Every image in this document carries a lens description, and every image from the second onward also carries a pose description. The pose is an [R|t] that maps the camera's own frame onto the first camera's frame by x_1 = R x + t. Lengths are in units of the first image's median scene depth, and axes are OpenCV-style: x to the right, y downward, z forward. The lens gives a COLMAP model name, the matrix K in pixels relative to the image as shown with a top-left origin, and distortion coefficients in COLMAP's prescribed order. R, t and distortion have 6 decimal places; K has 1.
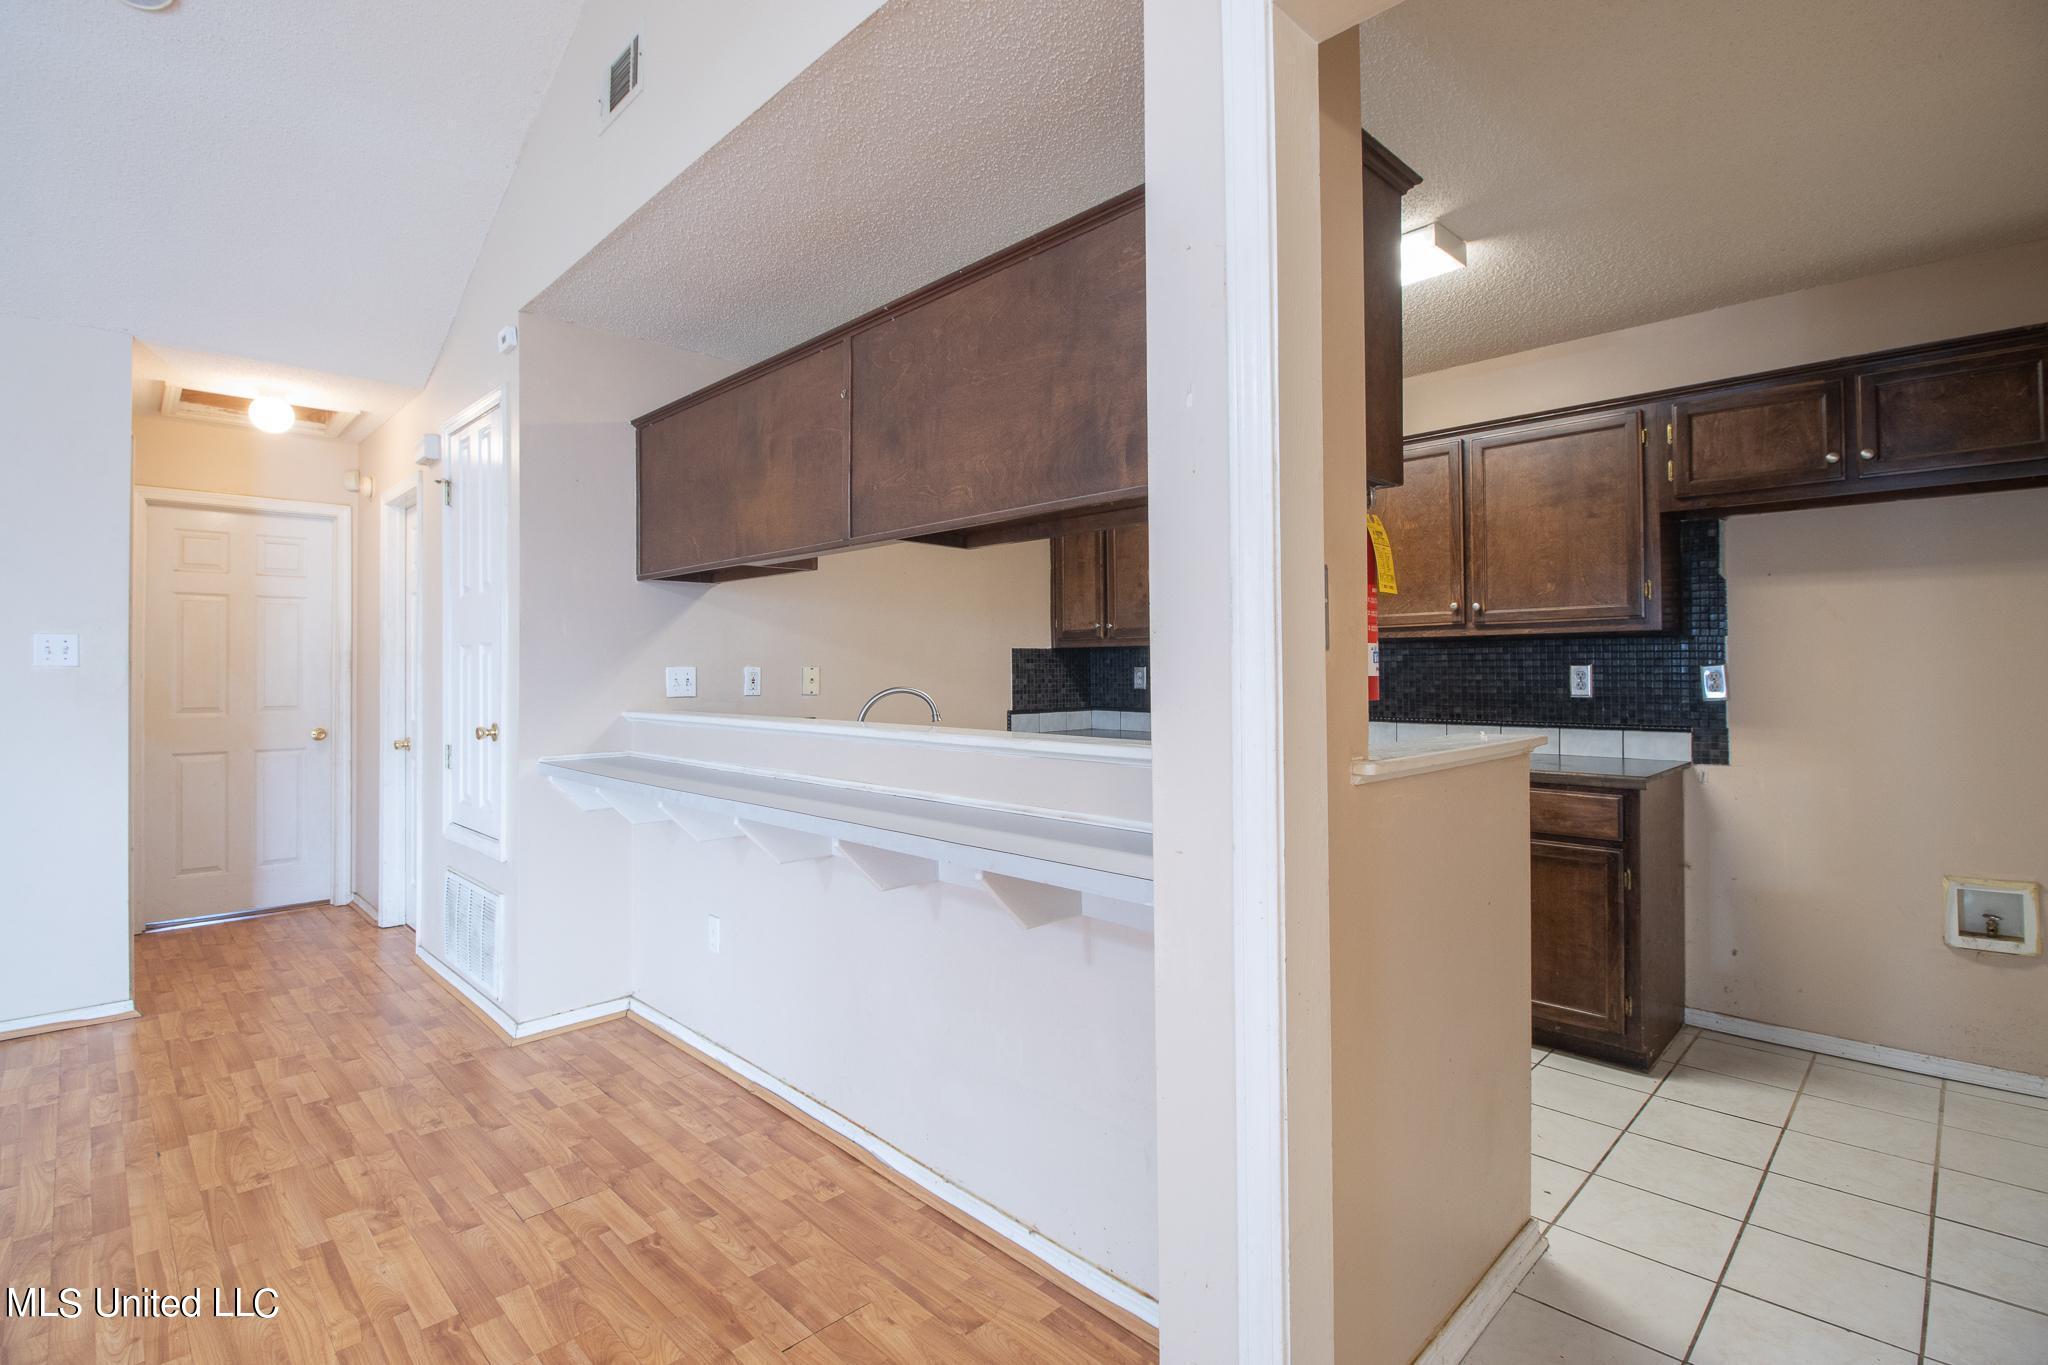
lens RADIAL K [[952.7, 0, 1019.2], [0, 952.7, 655.6], [0, 0, 1]] dist [-0.004069, -0.008789]
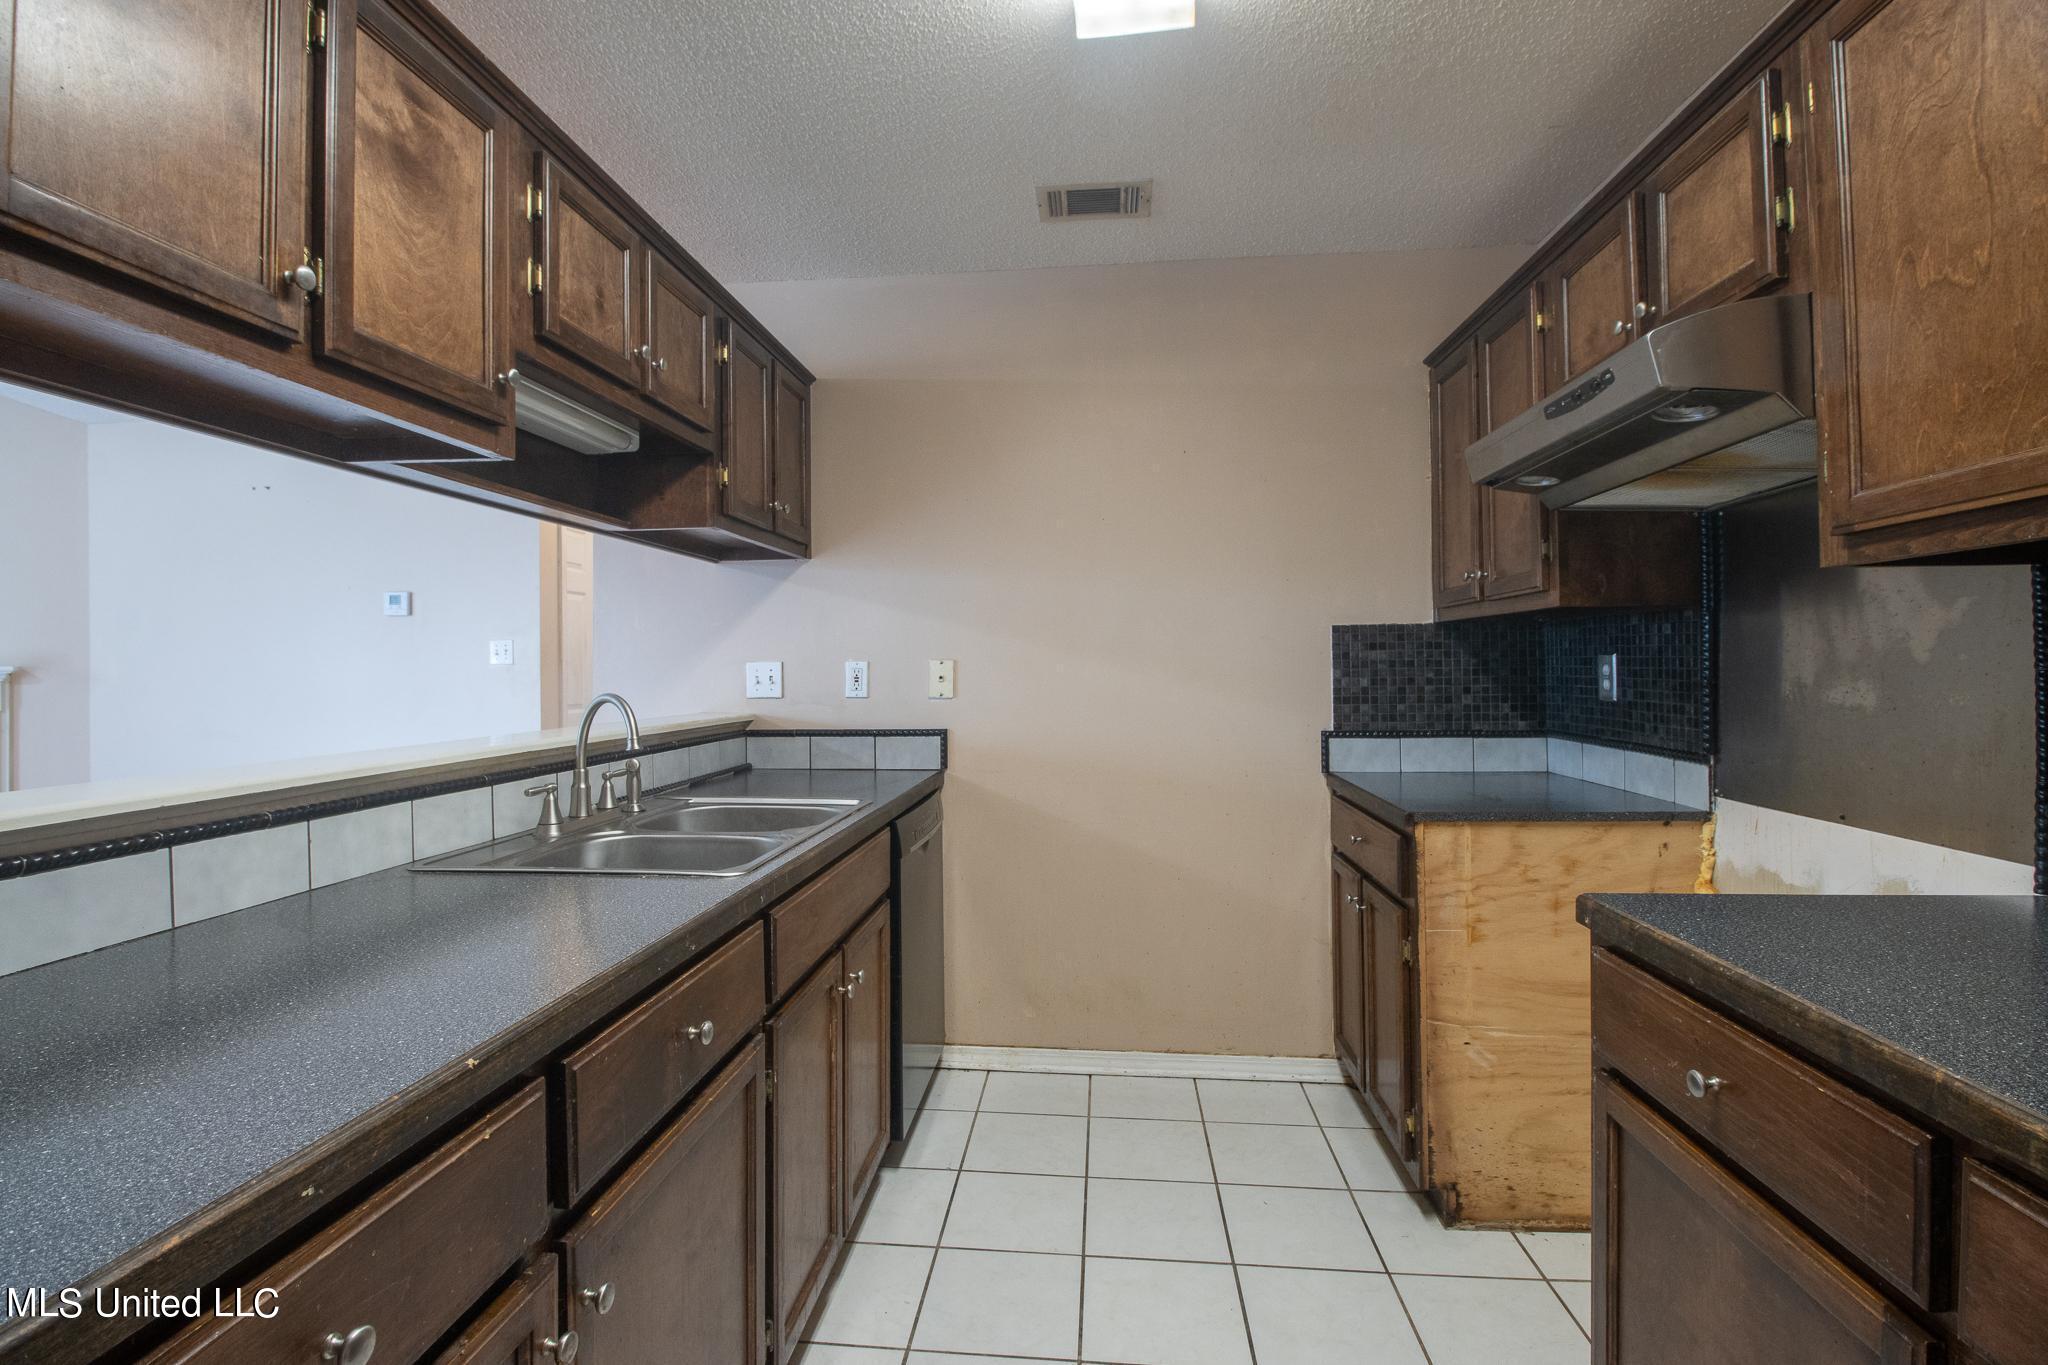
lens RADIAL K [[952.7, 0, 1023.4], [0, 952.7, 670.6], [0, 0, 1]] dist [-0.004069, -0.008789]
pose [[0.643692, -0.000719, -0.765285, 0.438495], [0.016950, 0.999768, 0.013318, 0.012637], [0.765097, -0.021545, 0.643554, 0.648915]]
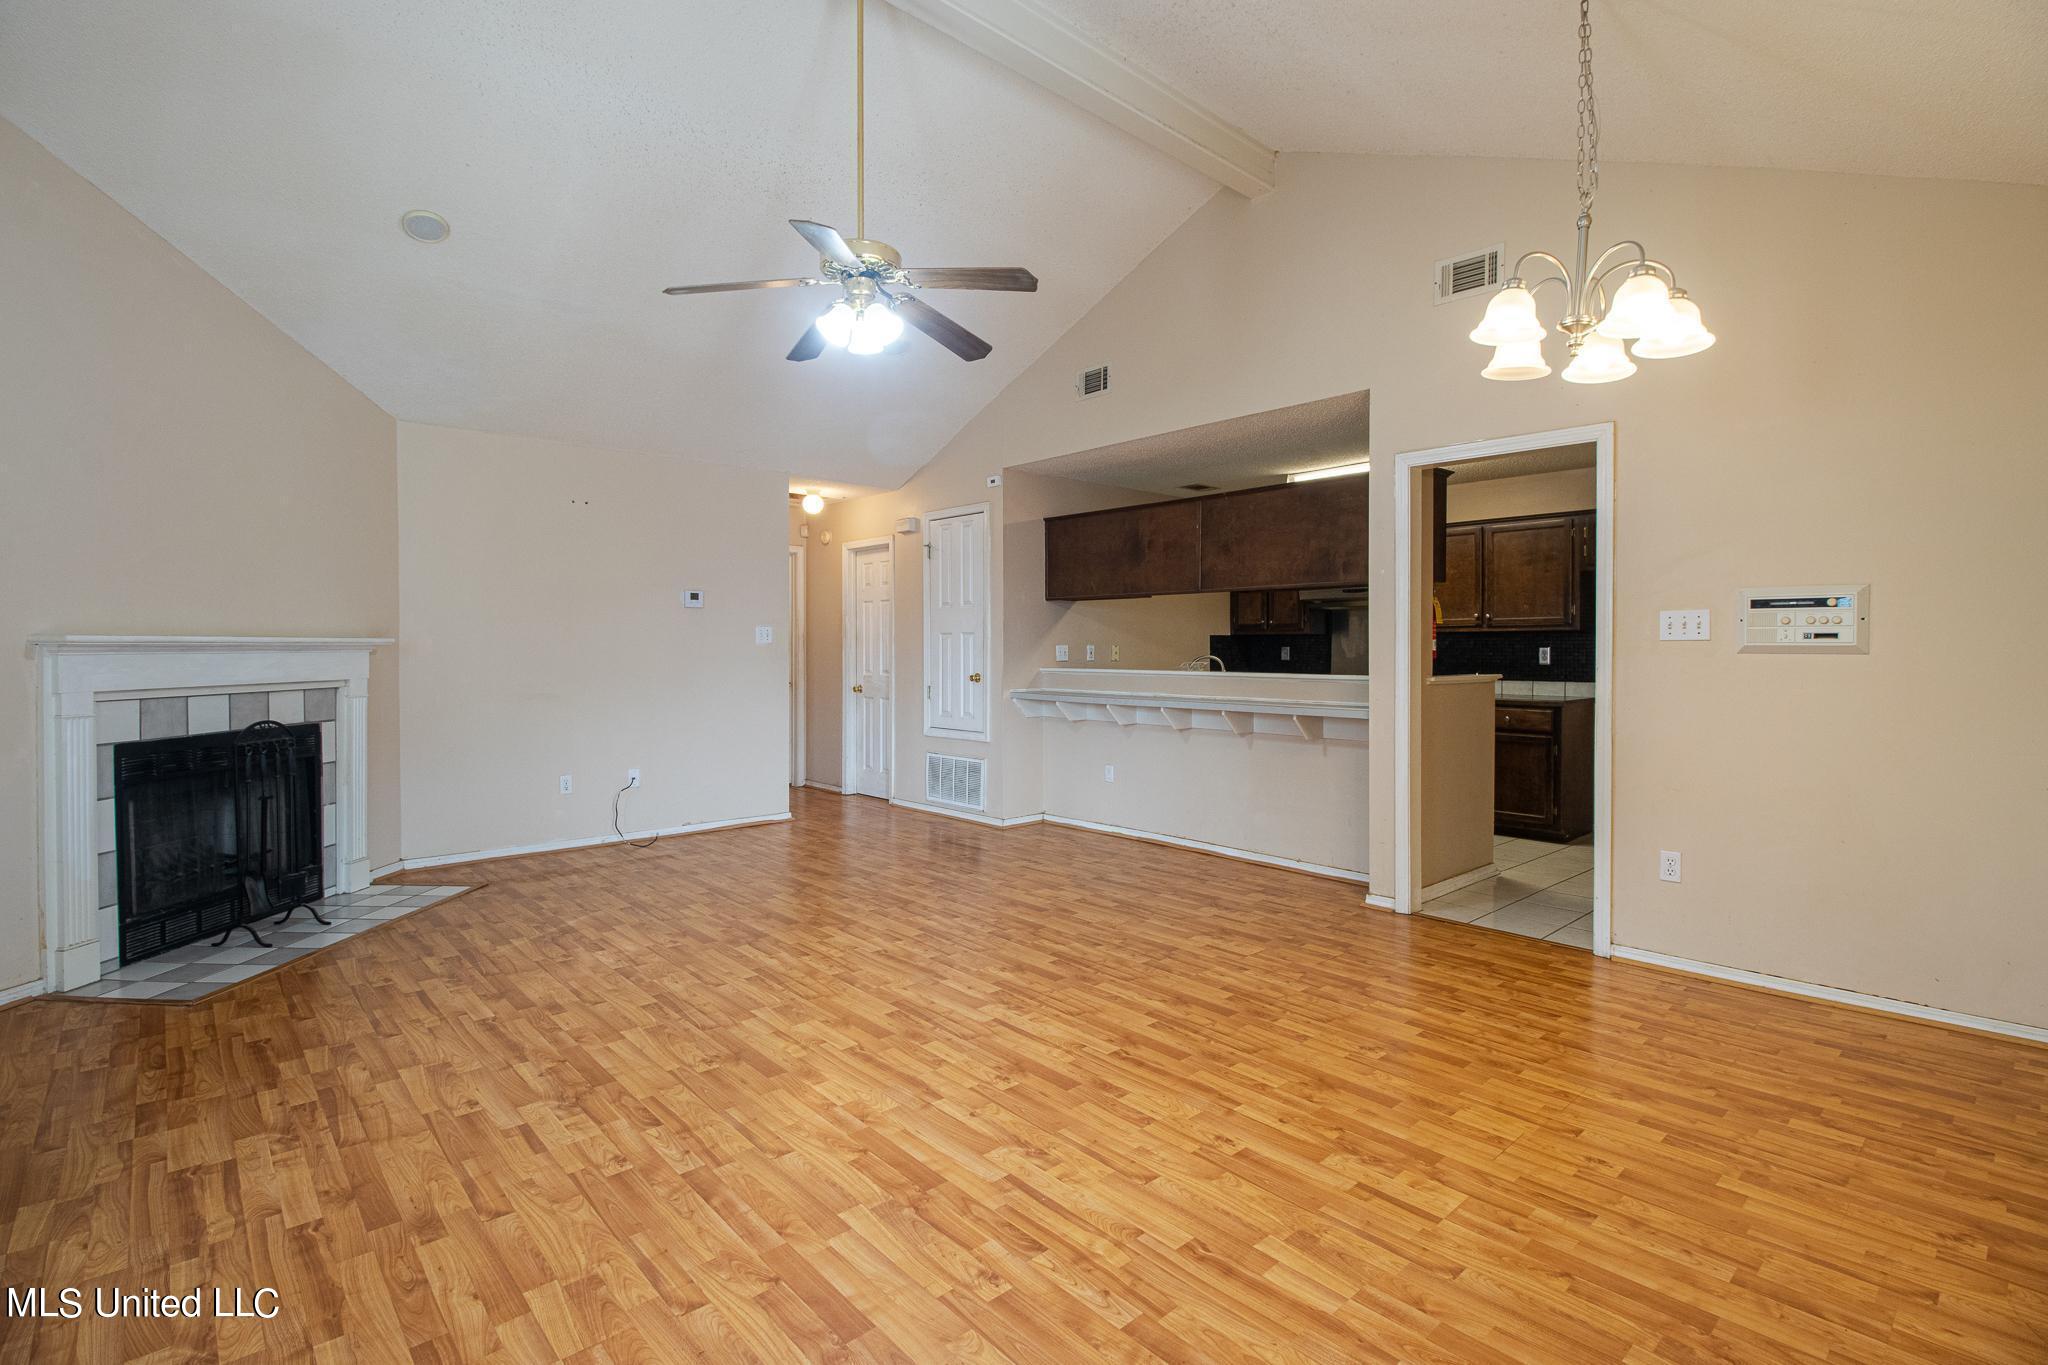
lens RADIAL K [[952.7, 0, 1012.0], [0, 952.7, 660.2], [0, 0, 1]] dist [-0.004069, -0.008789]
pose [[0.998588, 0.006604, -0.052710, -0.359603], [-0.005137, 0.999597, 0.027929, -0.011193], [0.052873, -0.027619, 0.998219, -0.929049]]
